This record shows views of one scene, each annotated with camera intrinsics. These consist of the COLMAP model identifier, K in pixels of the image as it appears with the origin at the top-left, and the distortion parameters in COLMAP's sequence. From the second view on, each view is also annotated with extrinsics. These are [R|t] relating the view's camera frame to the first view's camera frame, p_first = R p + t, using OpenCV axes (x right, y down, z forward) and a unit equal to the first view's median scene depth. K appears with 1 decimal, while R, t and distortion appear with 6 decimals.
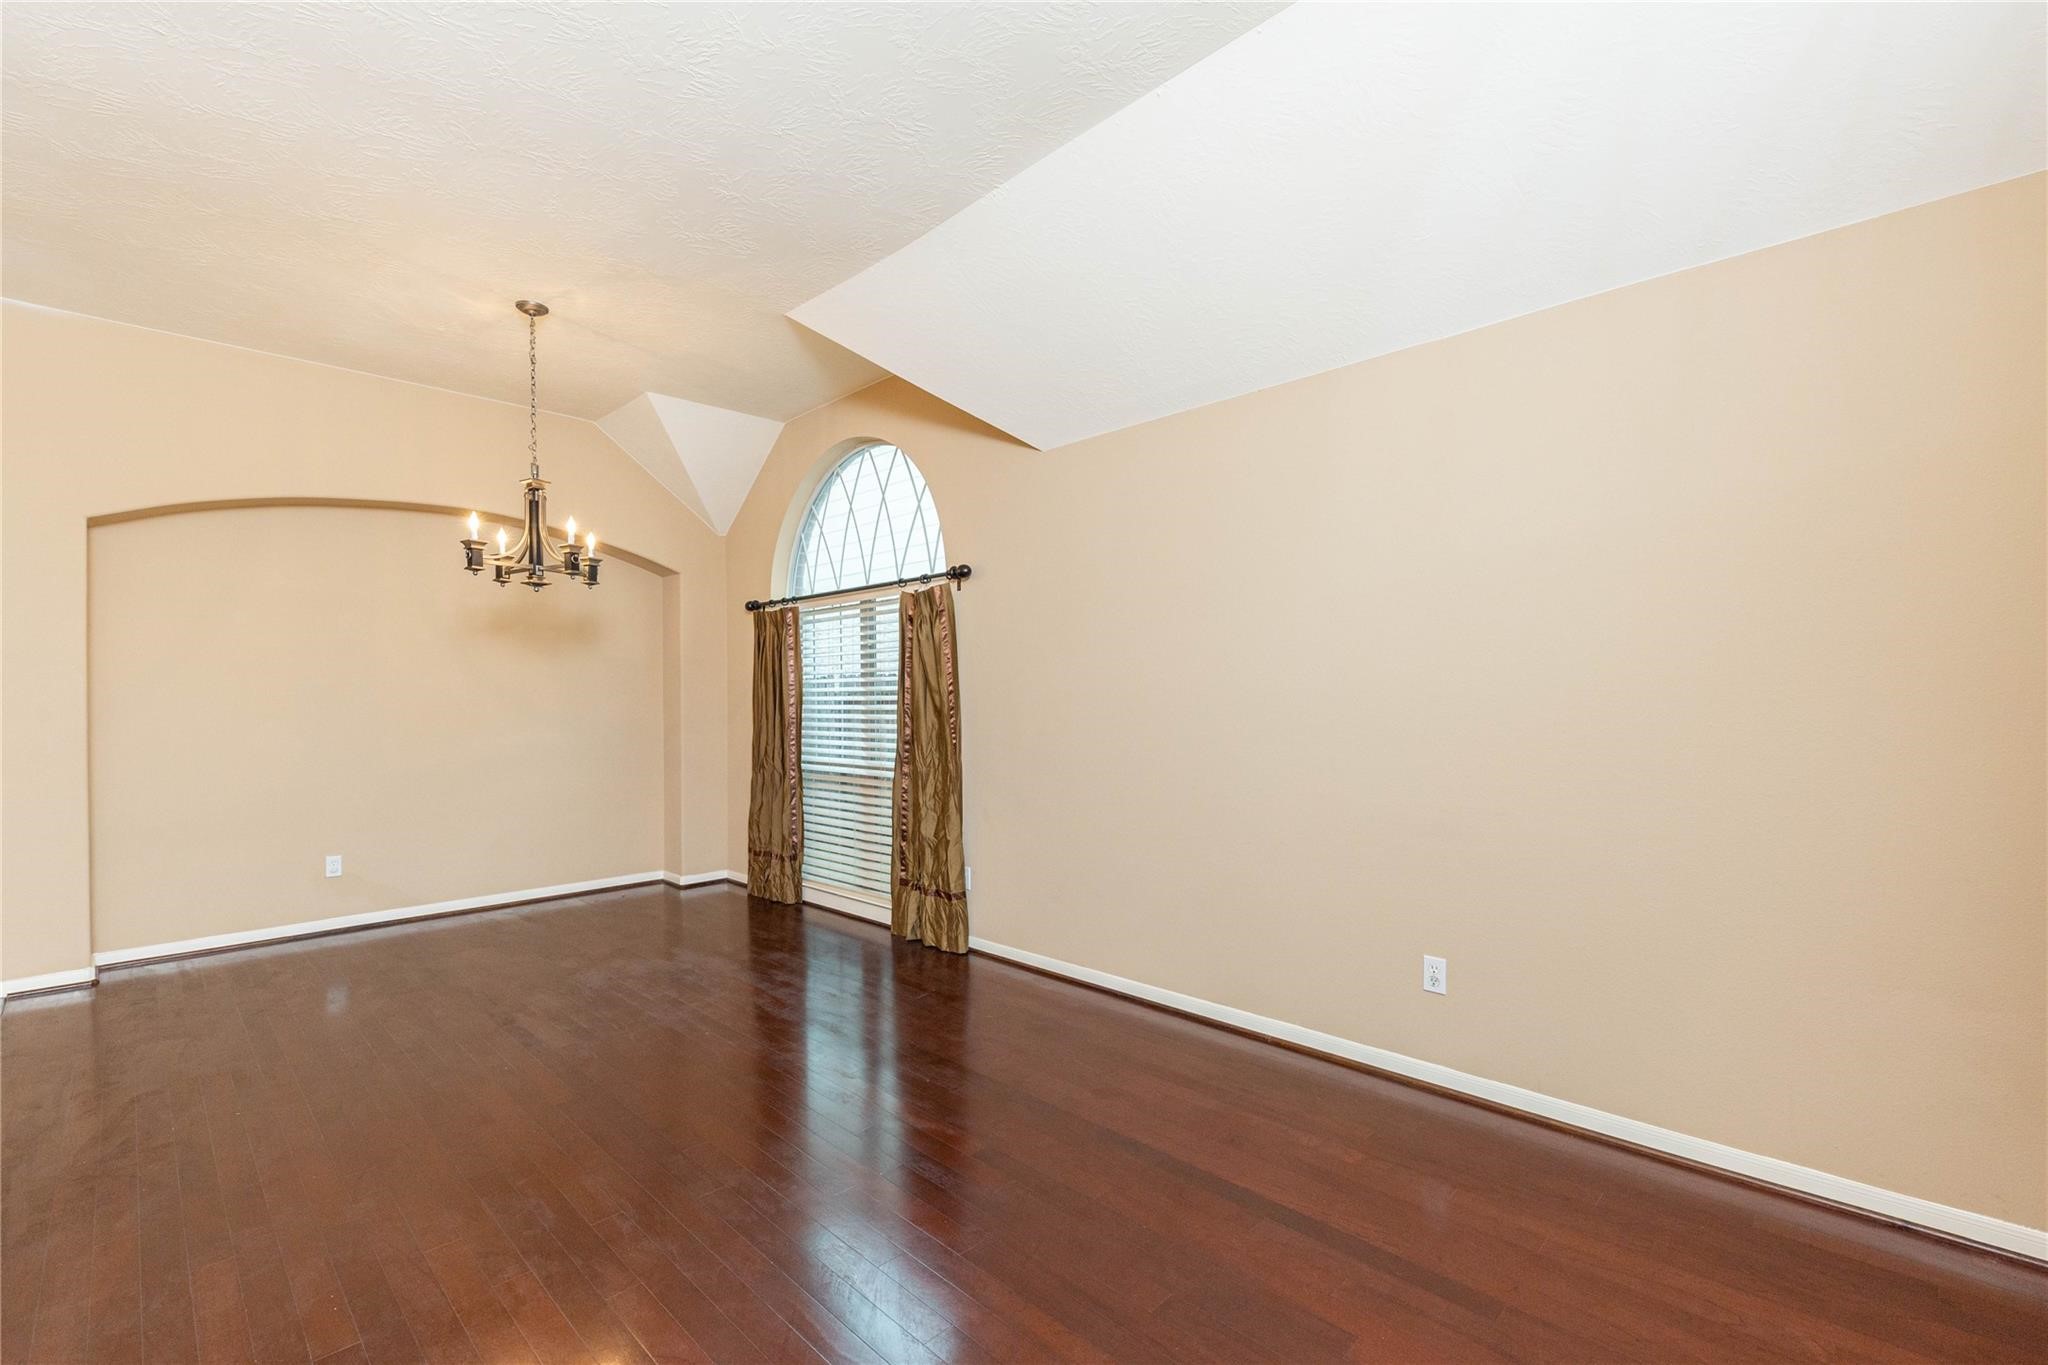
lens RADIAL K [[897.8, 0, 1027.3], [0, 897.8, 670.5], [0, 0, 1]] dist [0.000222, -0.001668]
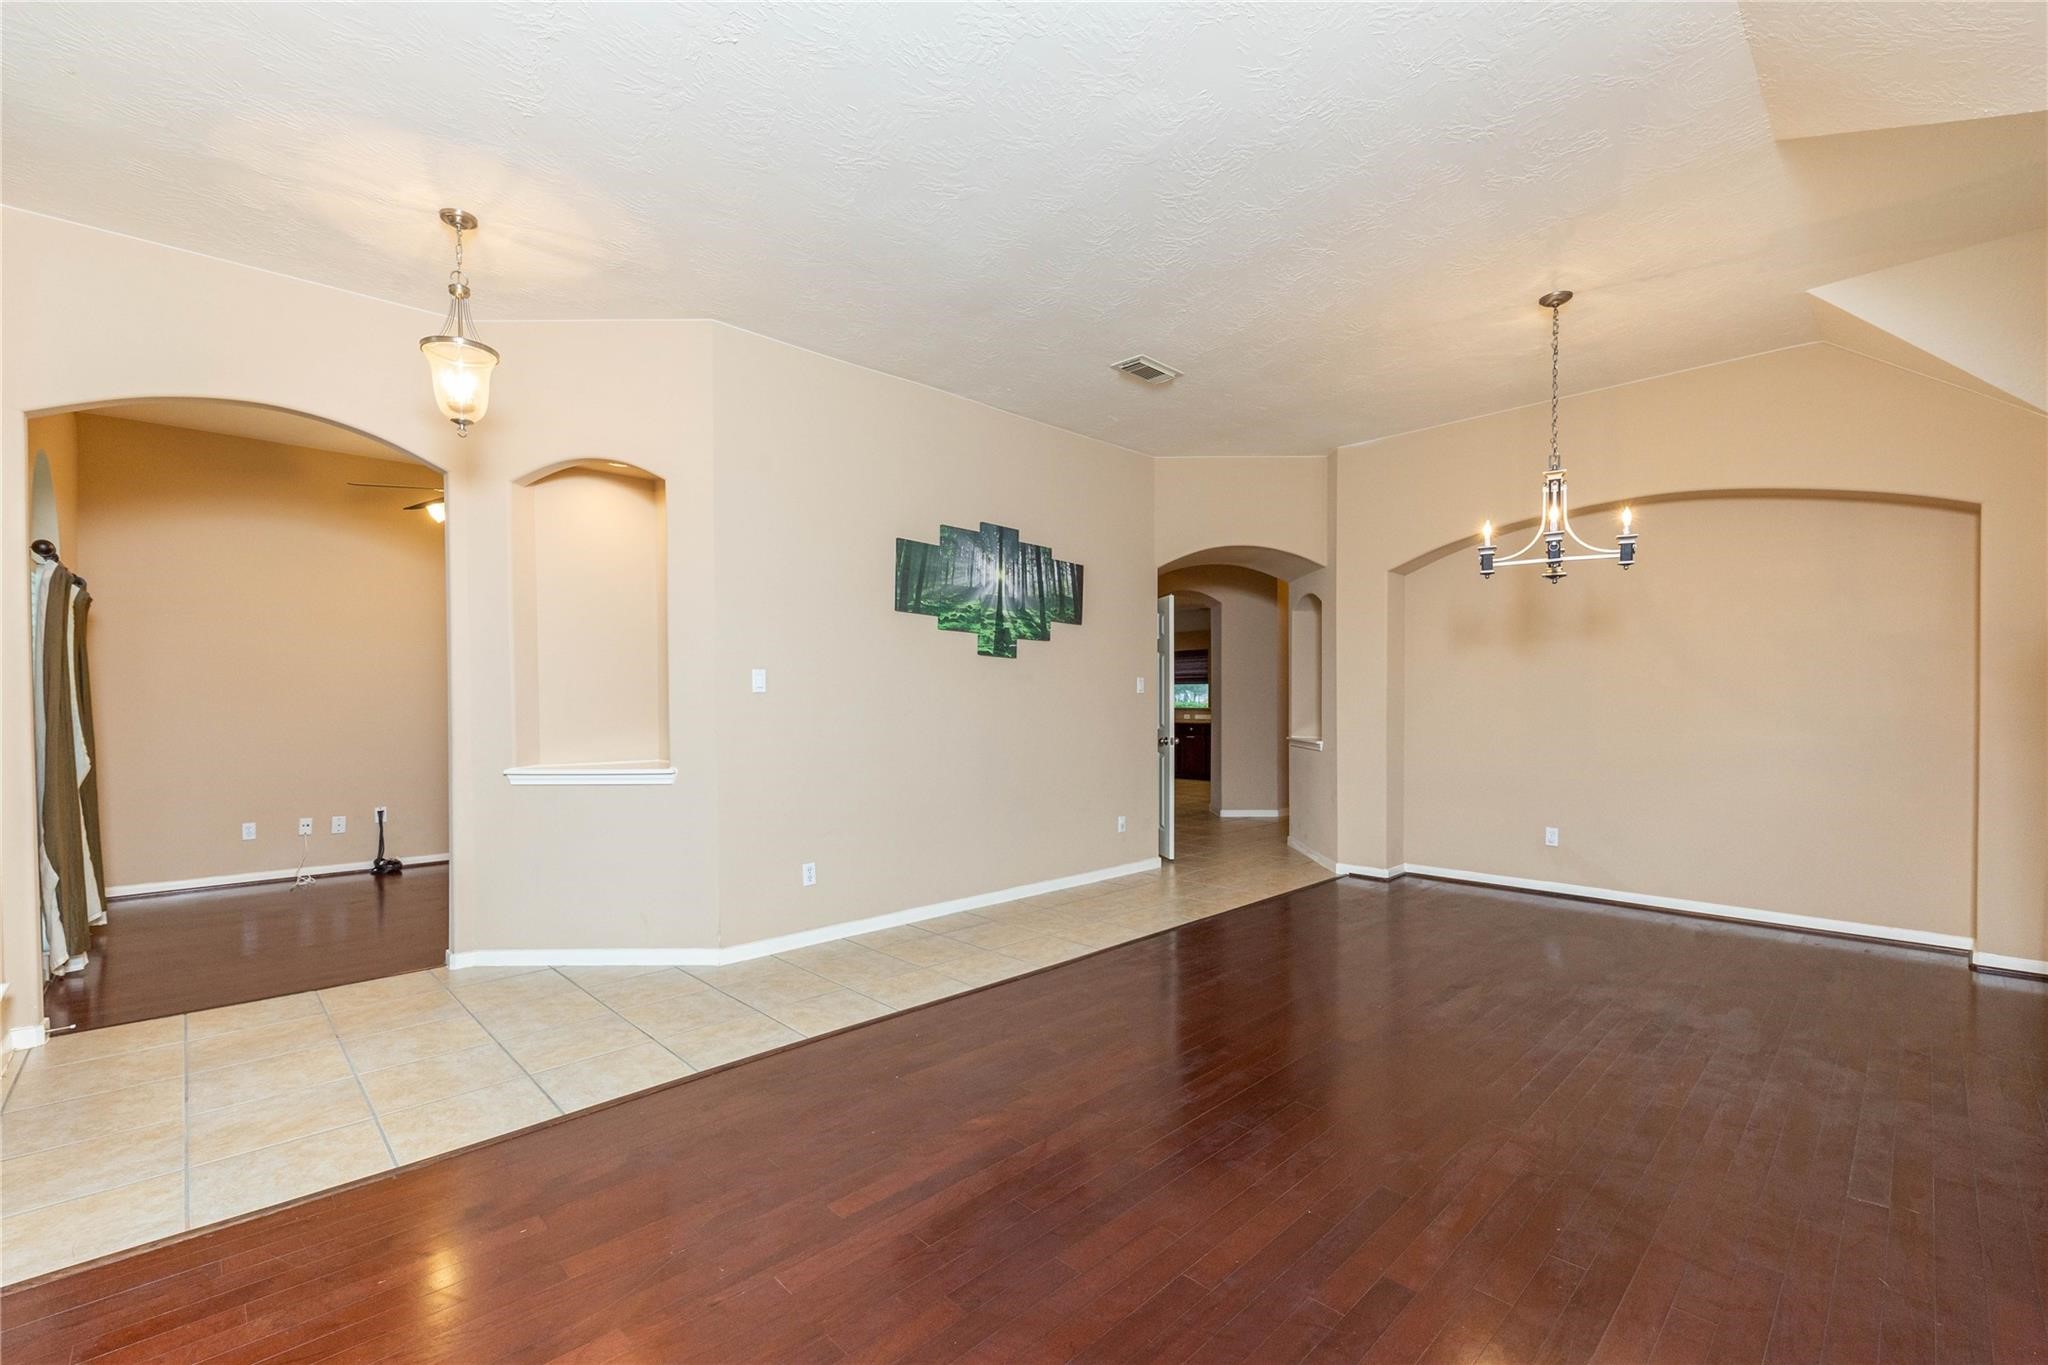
lens RADIAL K [[862.0, 0, 1031.7], [0, 862.0, 685.1], [0, 0, 1]] dist [-0.015650, -0.000657]
pose [[-0.003909, -0.001426, -0.999991, 0.319033], [0.024290, 0.999704, -0.001521, 0.008684], [0.999697, -0.024296, -0.003873, 0.335628]]
